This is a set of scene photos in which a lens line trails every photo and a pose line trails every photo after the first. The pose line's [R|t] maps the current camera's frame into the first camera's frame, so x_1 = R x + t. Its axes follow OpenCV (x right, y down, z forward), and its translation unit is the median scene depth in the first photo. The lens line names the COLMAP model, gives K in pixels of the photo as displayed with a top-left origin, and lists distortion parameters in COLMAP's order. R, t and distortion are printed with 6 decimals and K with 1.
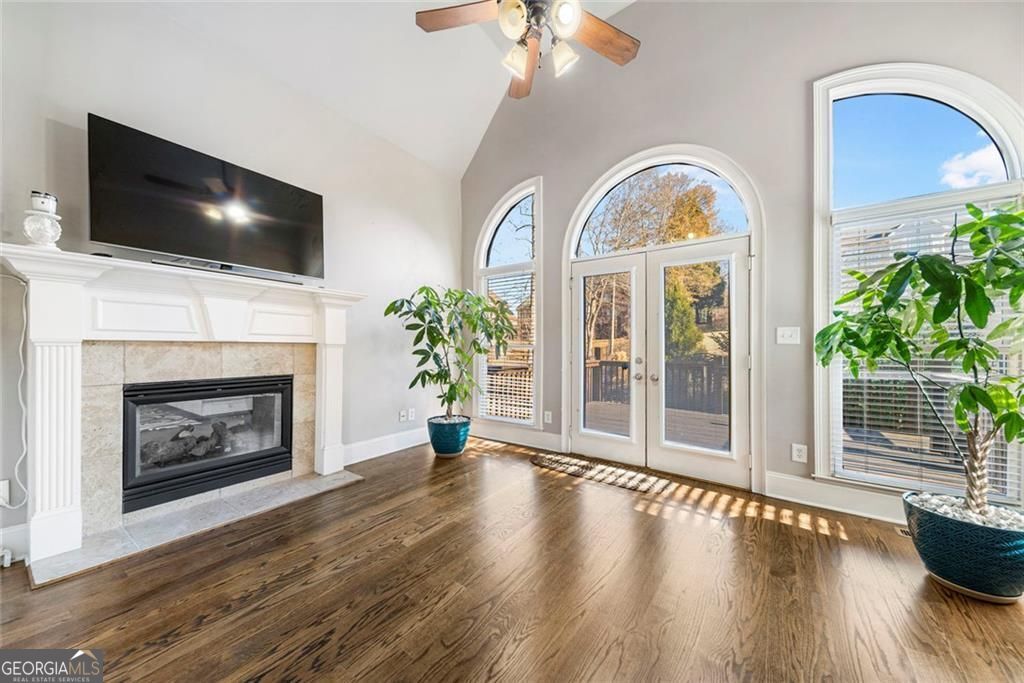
lens RADIAL K [[370.8, 0, 512.4], [0, 370.8, 343.8], [0, 0, 1]] dist [-0.002804, -0.000231]
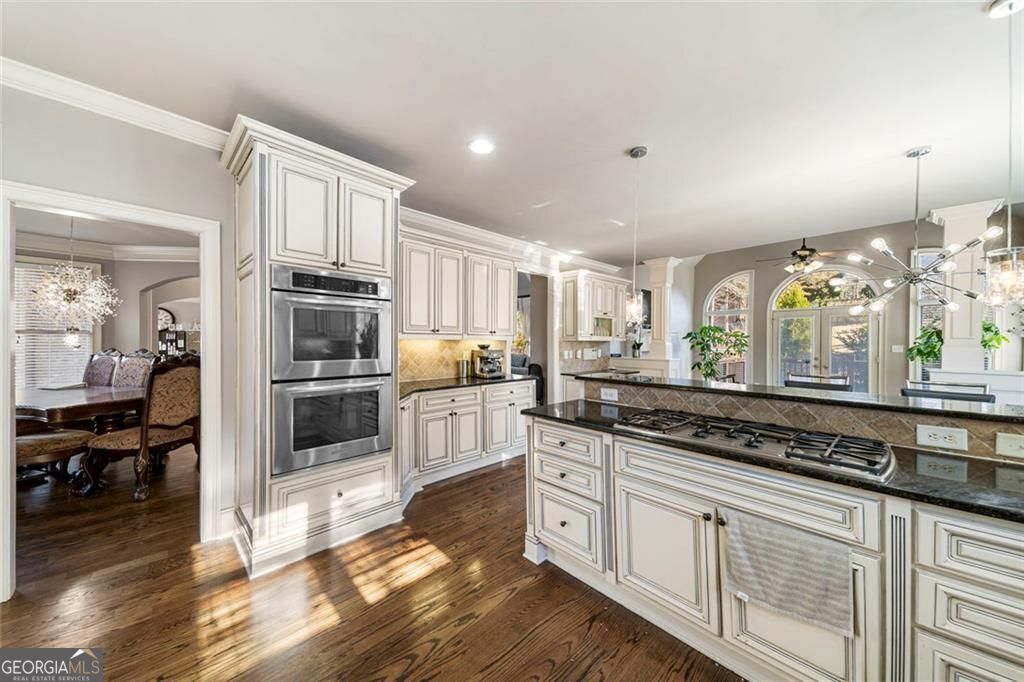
lens RADIAL K [[350.1, 0, 512.0], [0, 350.1, 341.0], [0, 0, 1]] dist [0.062301, -0.000189]
pose [[0.977118, -0.019957, -0.211759, -1.173611], [0.019777, 0.999800, -0.002971, -0.113058], [0.211776, -0.001285, 0.977317, -1.877969]]
